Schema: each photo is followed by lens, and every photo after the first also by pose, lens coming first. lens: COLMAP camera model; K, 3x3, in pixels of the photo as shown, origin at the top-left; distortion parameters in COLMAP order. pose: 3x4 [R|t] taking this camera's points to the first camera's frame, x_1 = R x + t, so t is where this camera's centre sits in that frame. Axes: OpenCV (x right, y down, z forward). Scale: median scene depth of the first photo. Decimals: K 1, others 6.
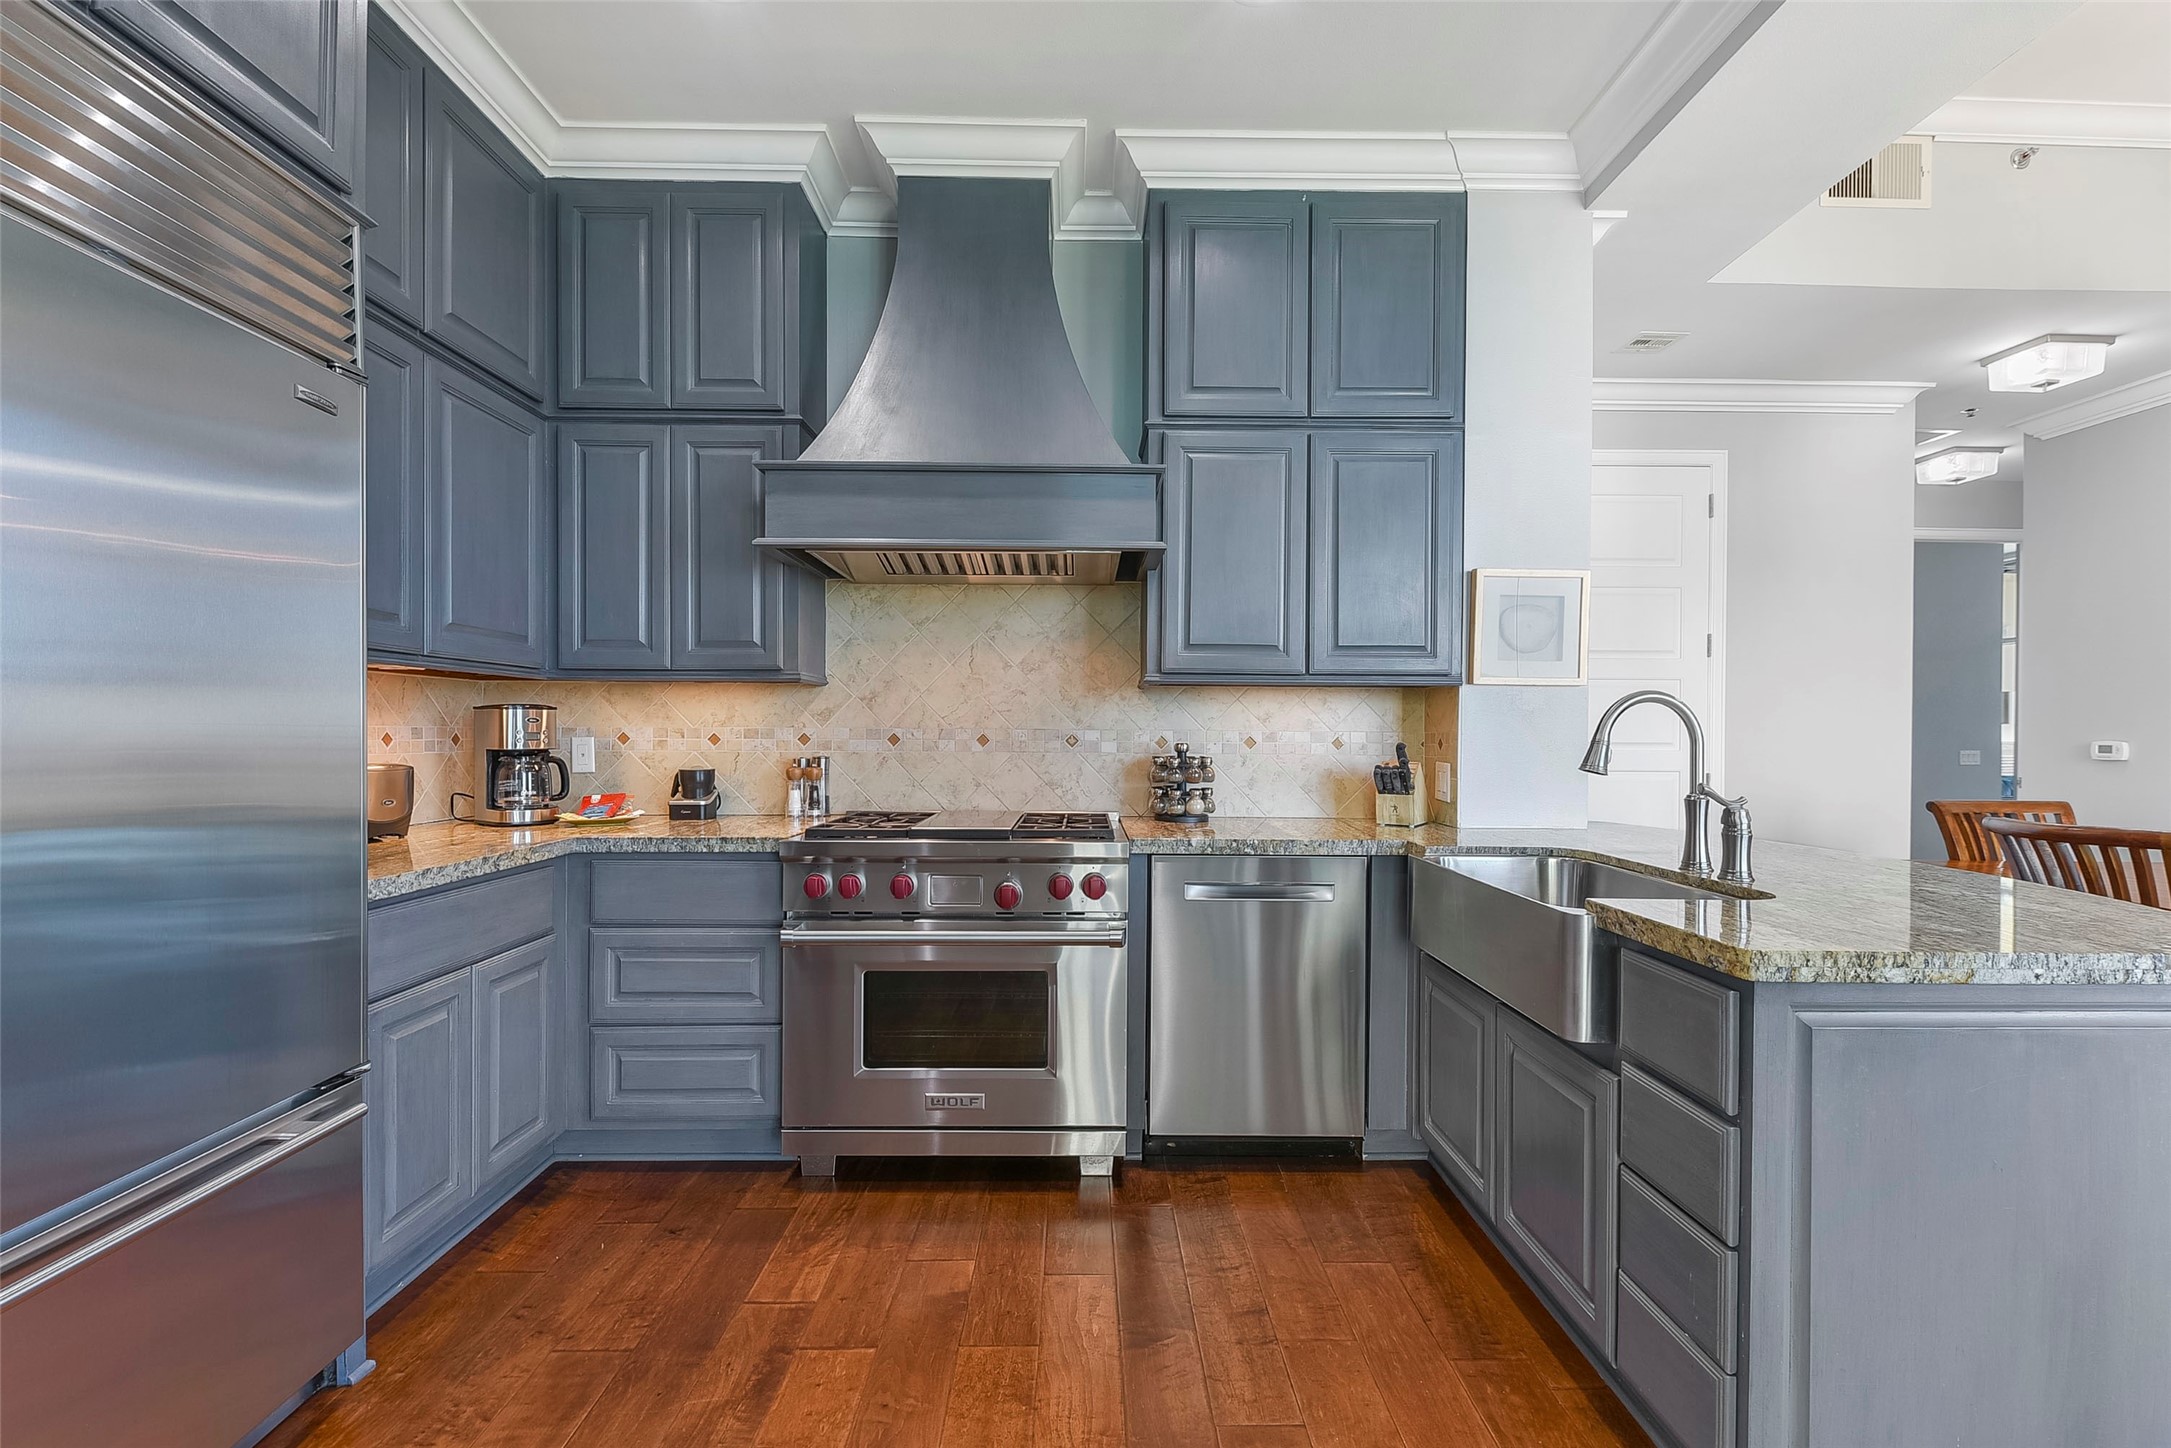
lens RADIAL K [[936.6, 0, 1079.5], [0, 936.6, 742.1], [0, 0, 1]] dist [0.002668, -0.004526]
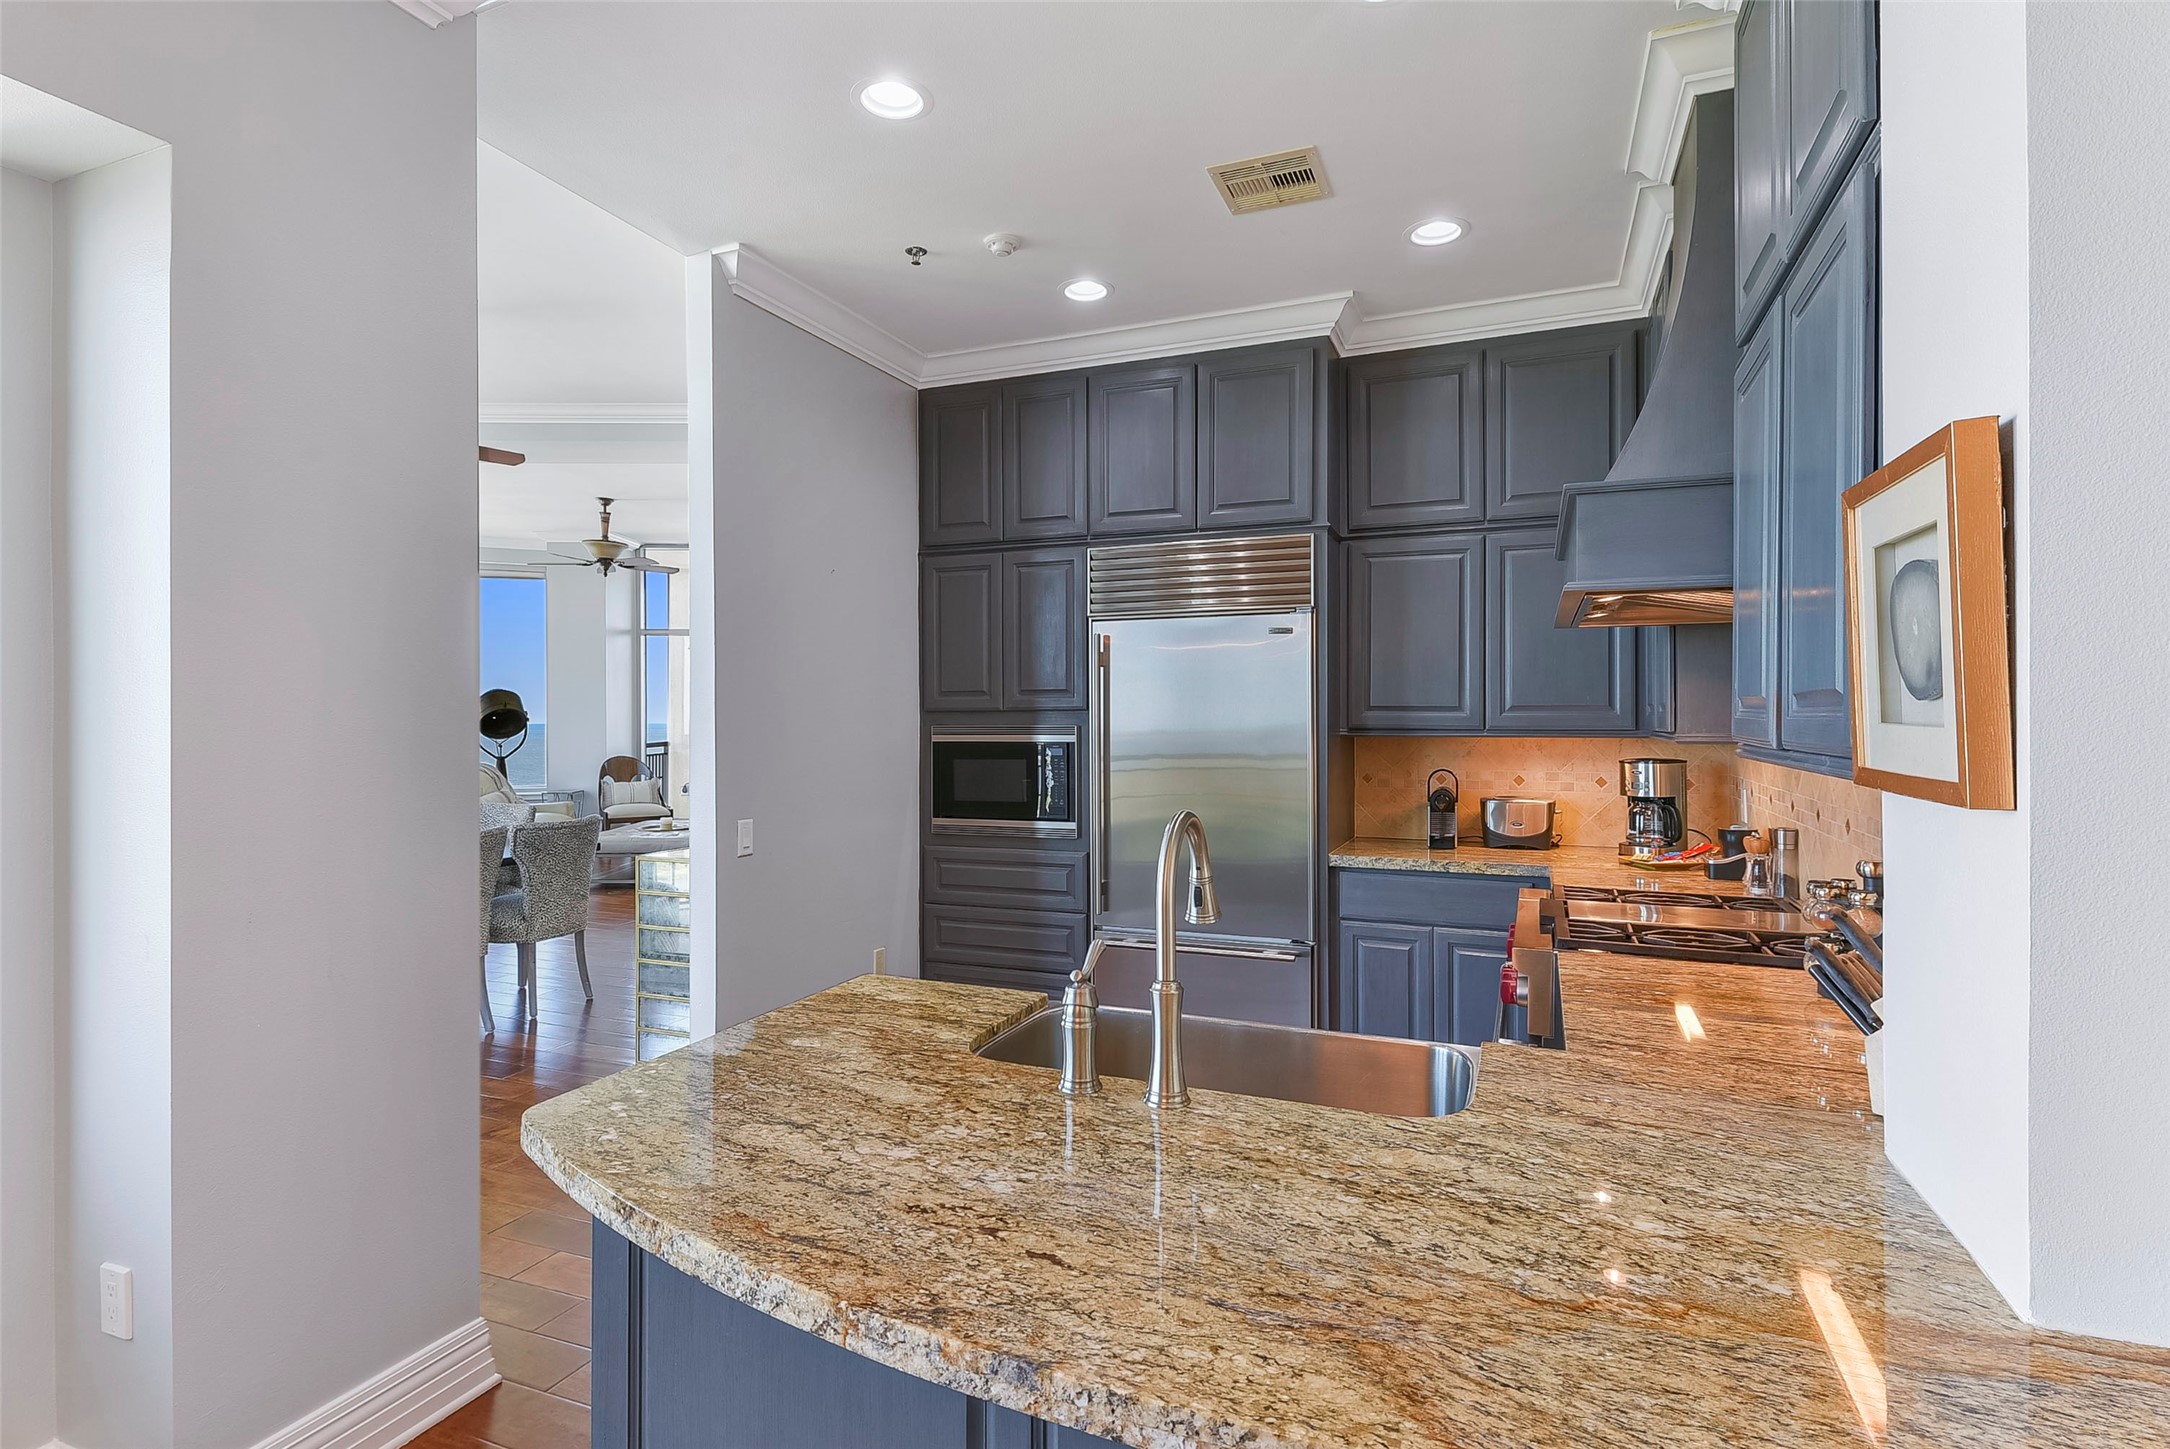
lens RADIAL K [[1079.1, 0, 1055.1], [0, 1079.1, 727.0], [0, 0, 1]] dist [0.000775, -0.000276]
pose [[-0.392240, 0.004291, -0.919853, 0.980836], [-0.009415, 0.999918, 0.008679, -0.086400], [0.919815, 0.012064, -0.392167, 0.838912]]
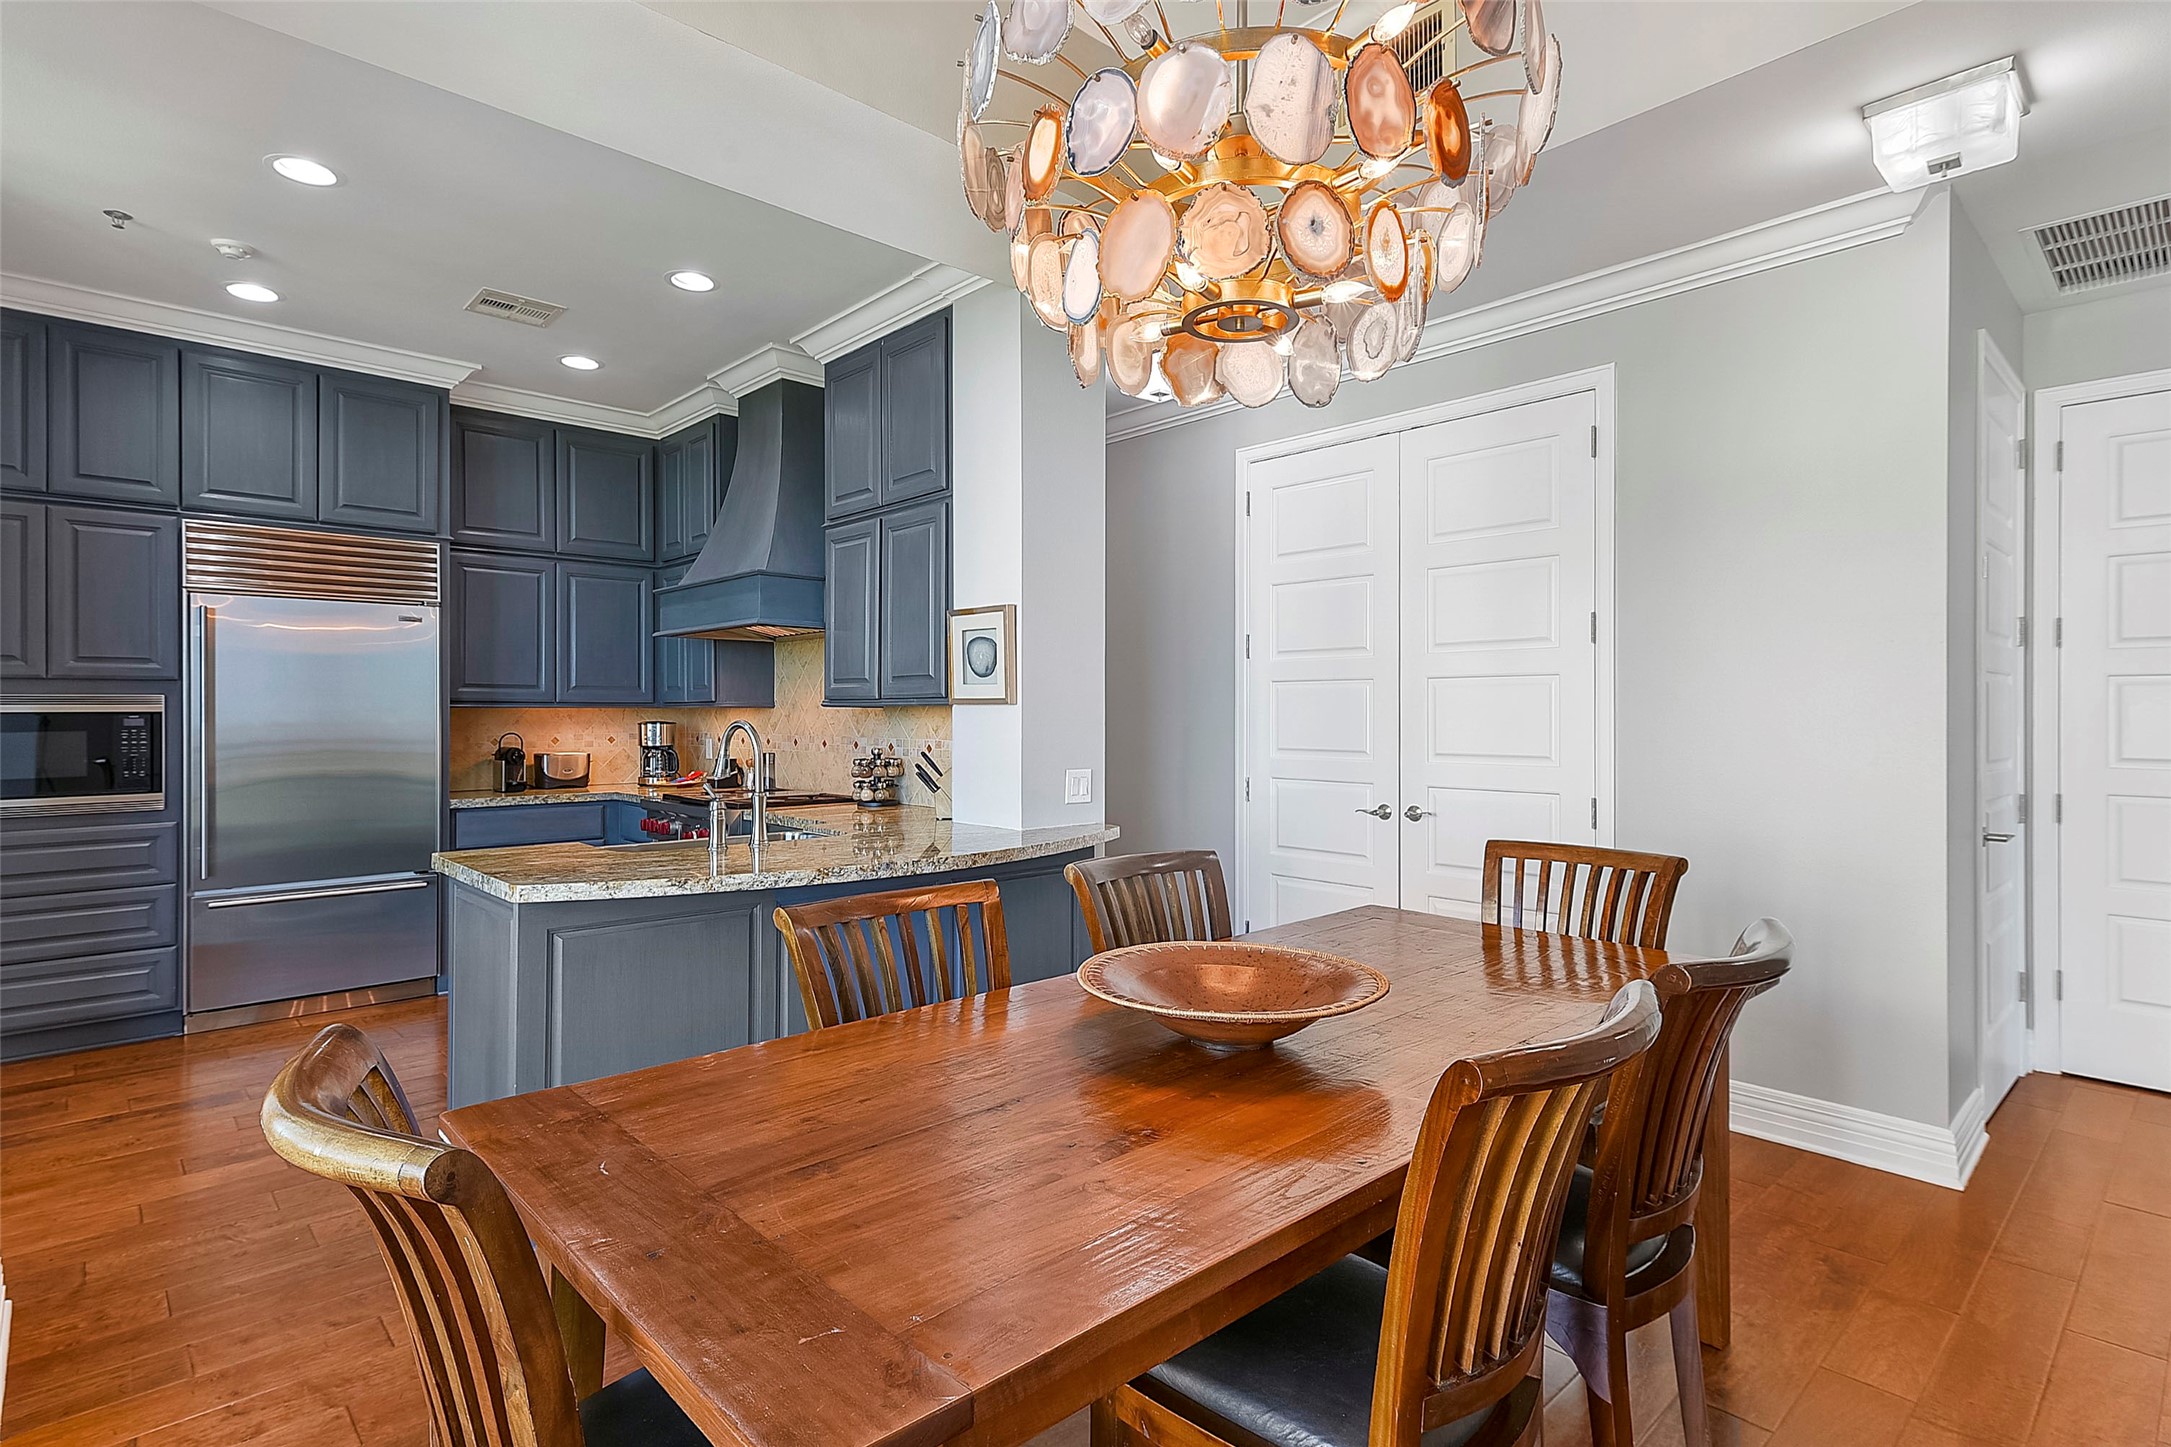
lens RADIAL K [[1070.3, 0, 1085.5], [0, 1070.3, 723.5], [0, 0, 1]] dist [0.001079, 0.000260]
pose [[0.674054, 0.002771, -0.738677, 1.562941], [-0.004412, 0.999990, -0.000274, -0.039850], [0.738669, 0.003443, 0.674059, 0.192470]]
